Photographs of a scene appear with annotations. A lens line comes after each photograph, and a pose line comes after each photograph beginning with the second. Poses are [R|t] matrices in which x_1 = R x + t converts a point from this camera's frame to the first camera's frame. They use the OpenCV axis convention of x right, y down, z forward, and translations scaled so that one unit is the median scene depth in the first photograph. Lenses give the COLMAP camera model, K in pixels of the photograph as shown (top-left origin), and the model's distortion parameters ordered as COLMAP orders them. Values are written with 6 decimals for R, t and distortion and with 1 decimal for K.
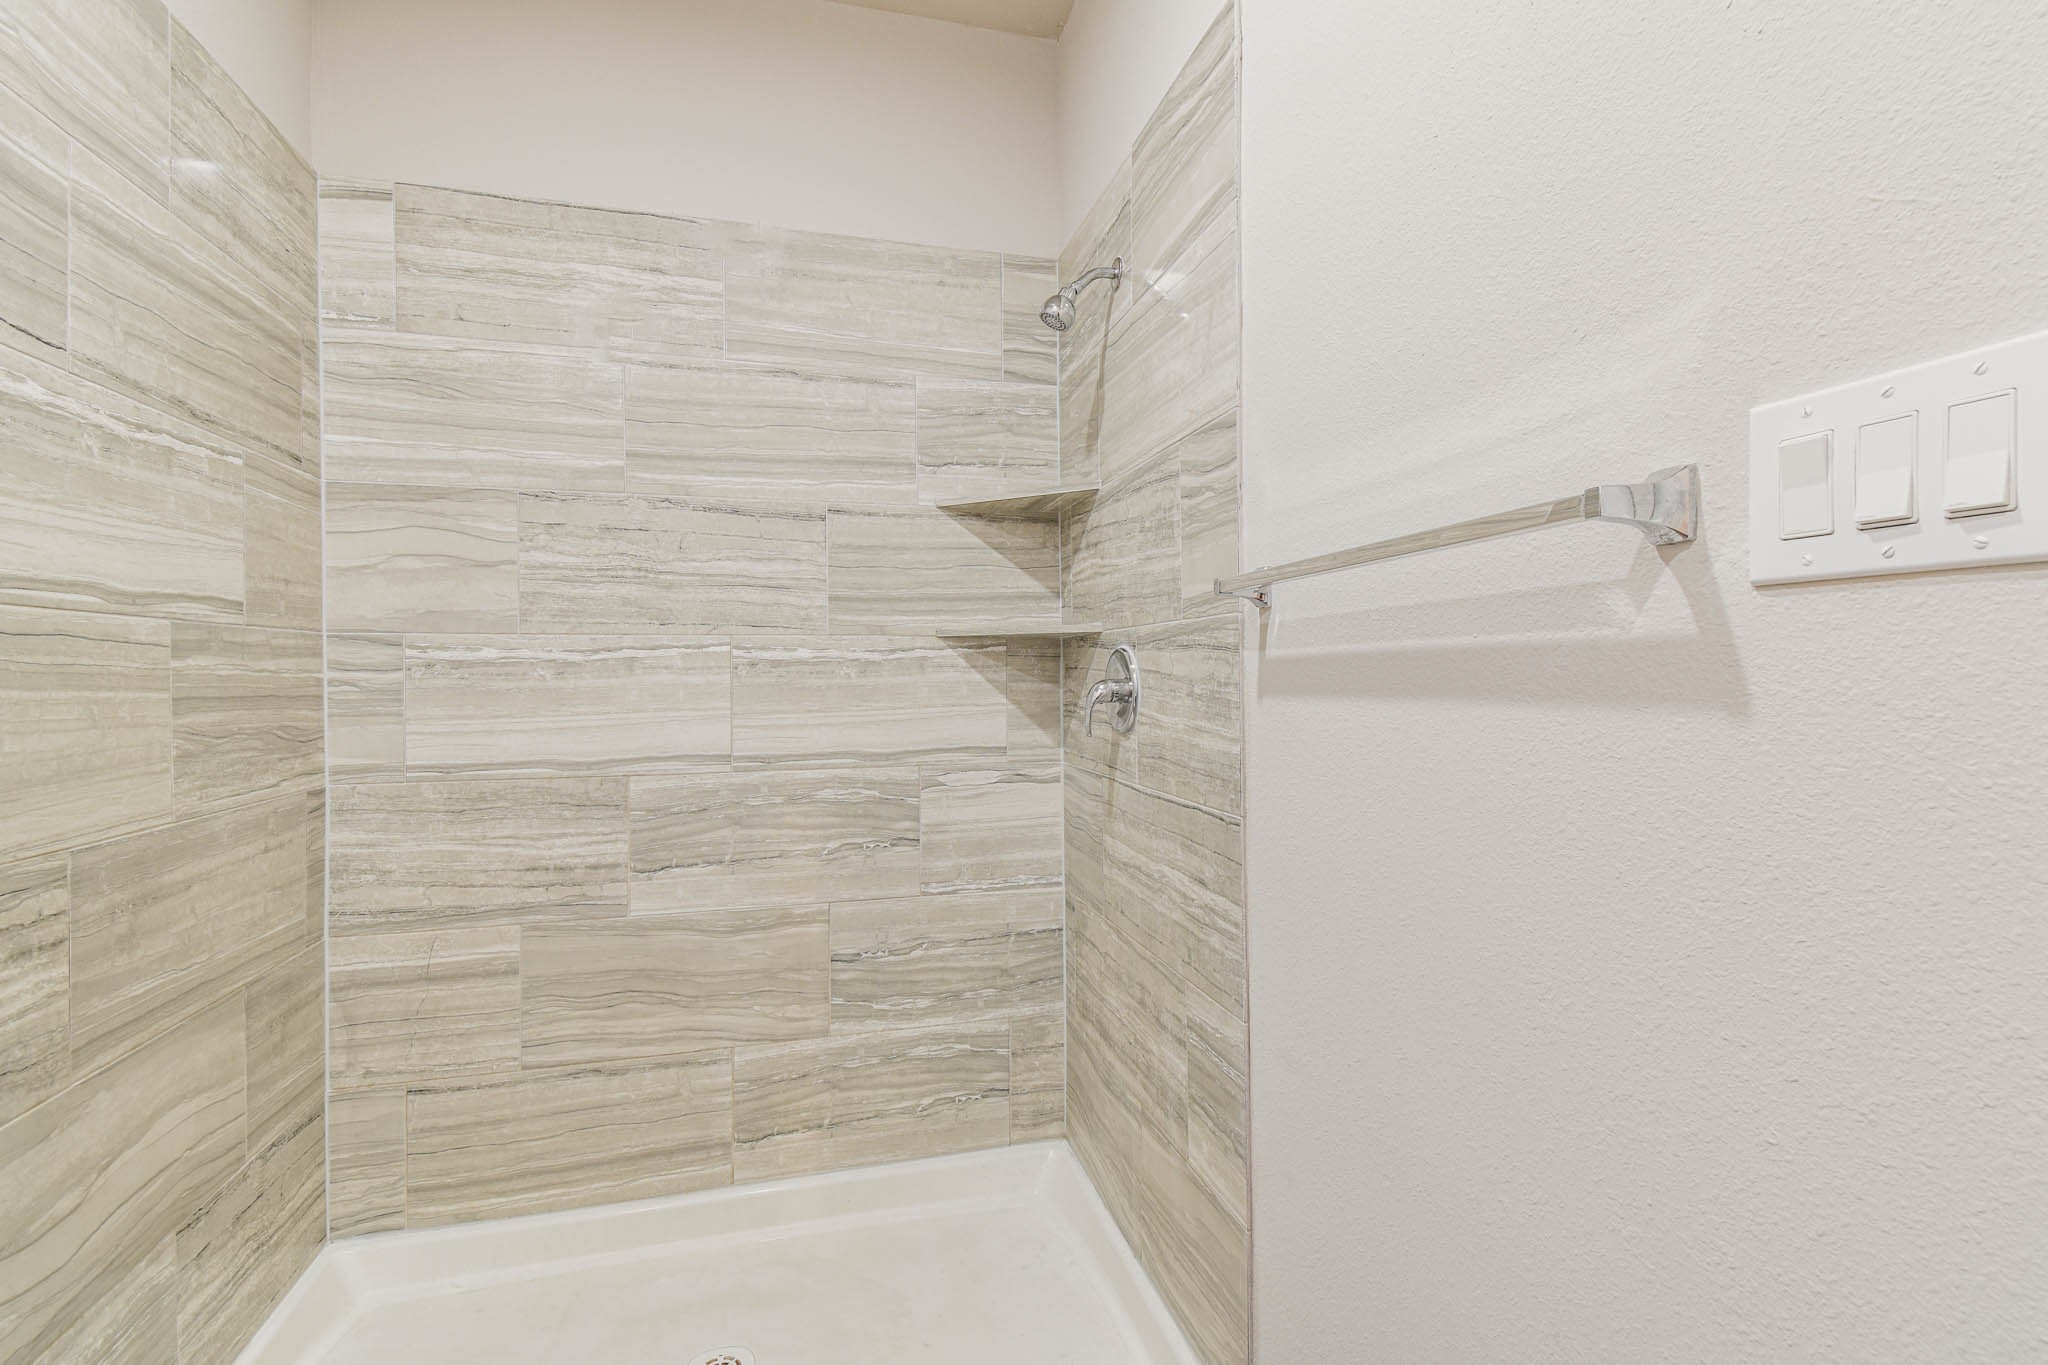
lens RADIAL K [[931.1, 0, 1033.8], [0, 931.1, 676.2], [0, 0, 1]] dist [0.025546, -0.012154]
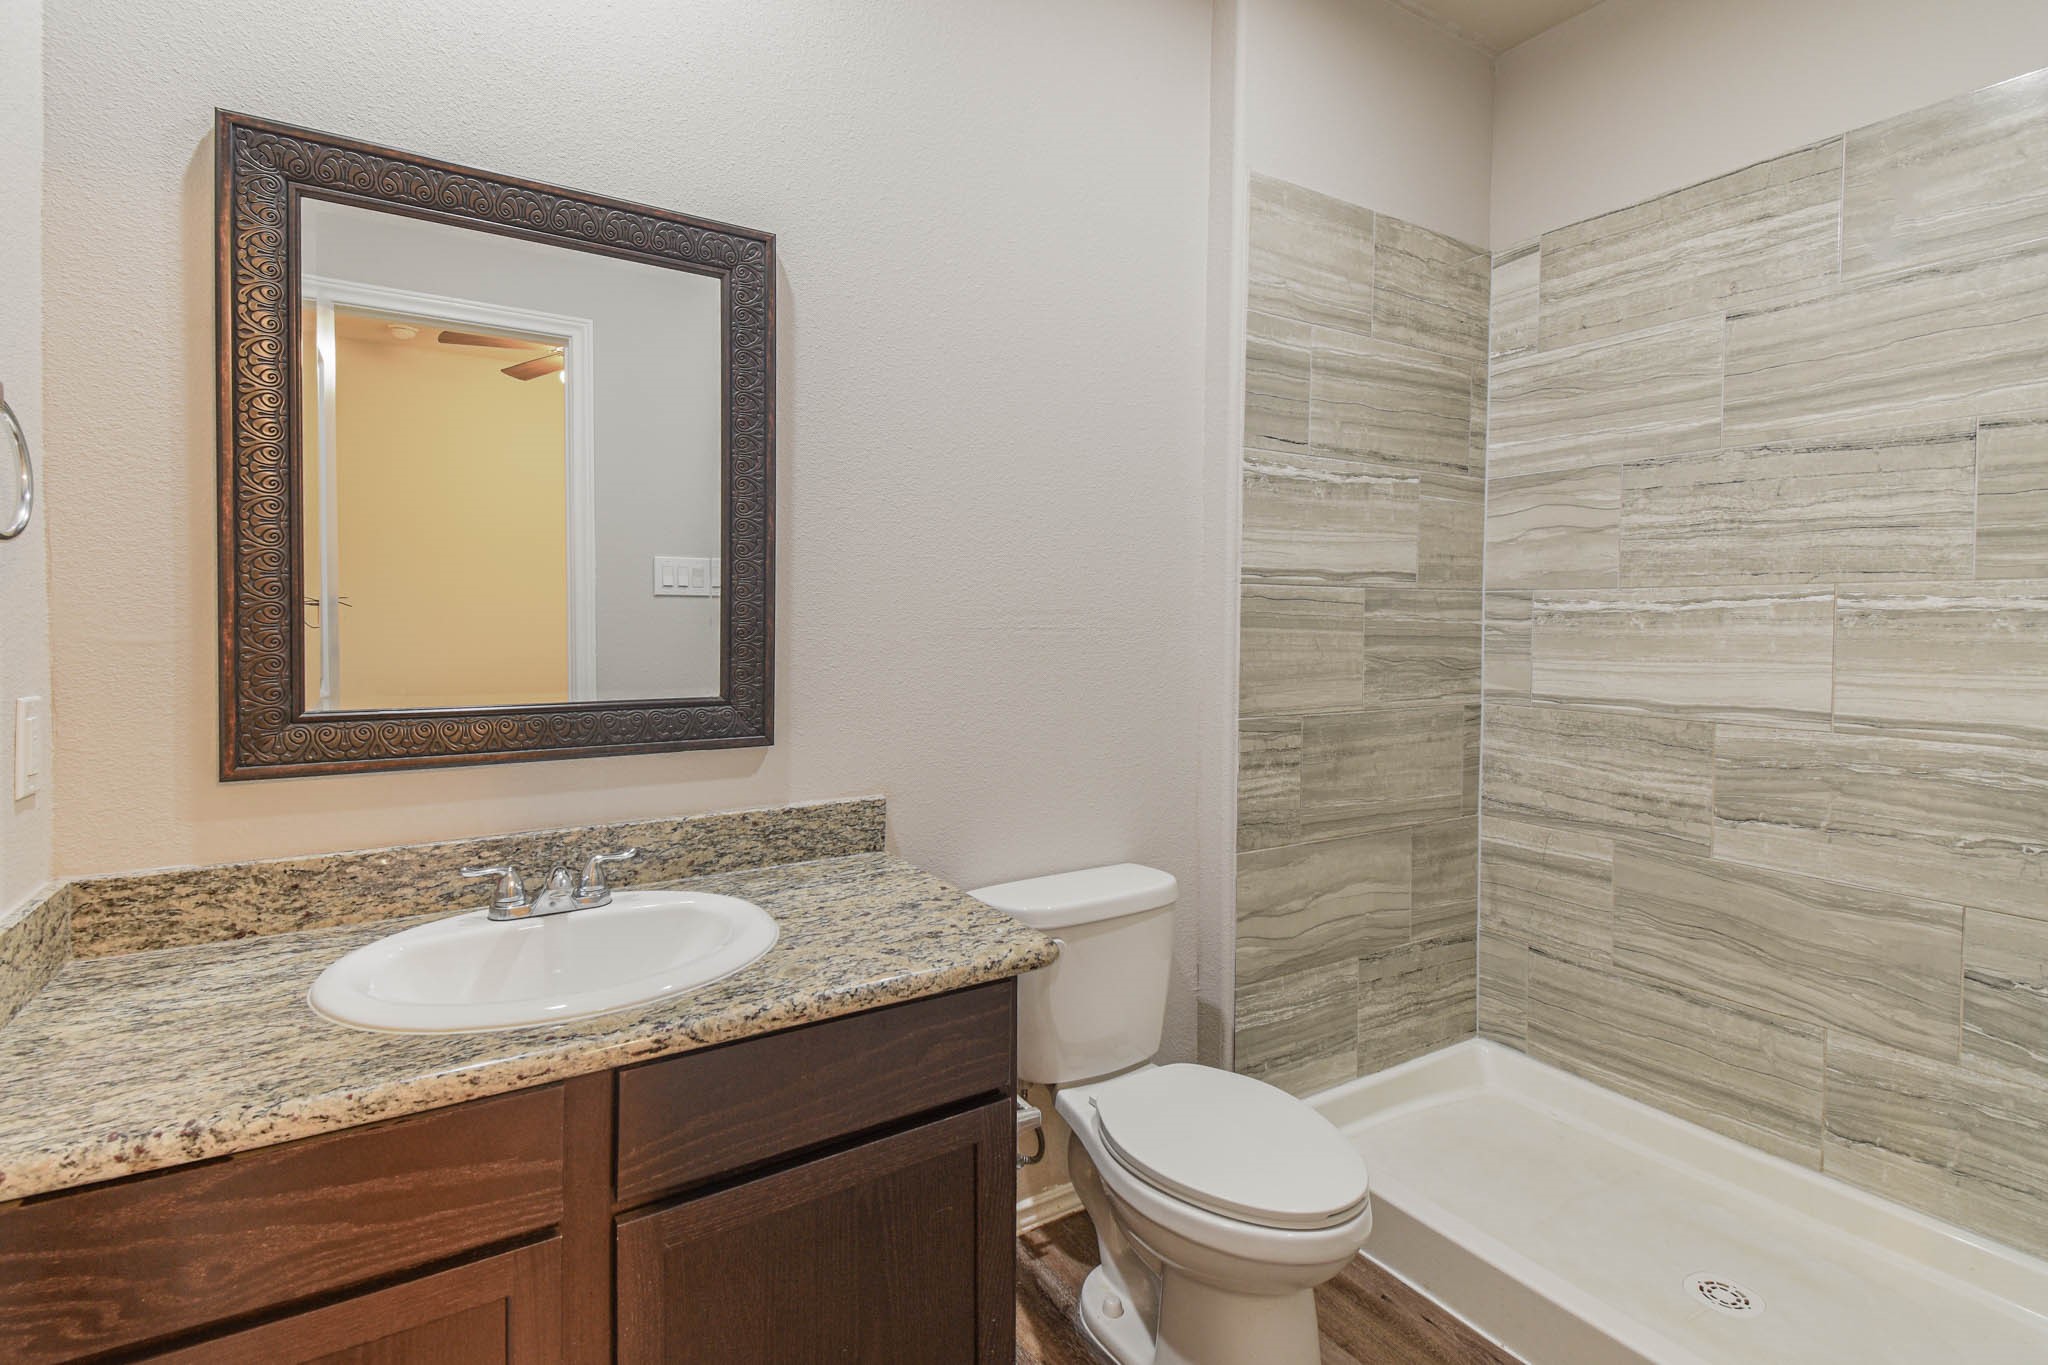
lens RADIAL K [[931.1, 0, 1026.6], [0, 931.1, 628.9], [0, 0, 1]] dist [0.025546, -0.012154]
pose [[0.301270, 0.016793, -0.953391, 0.331219], [-0.011890, 0.999833, 0.013853, -0.002632], [0.953465, 0.007162, 0.301420, -0.039712]]
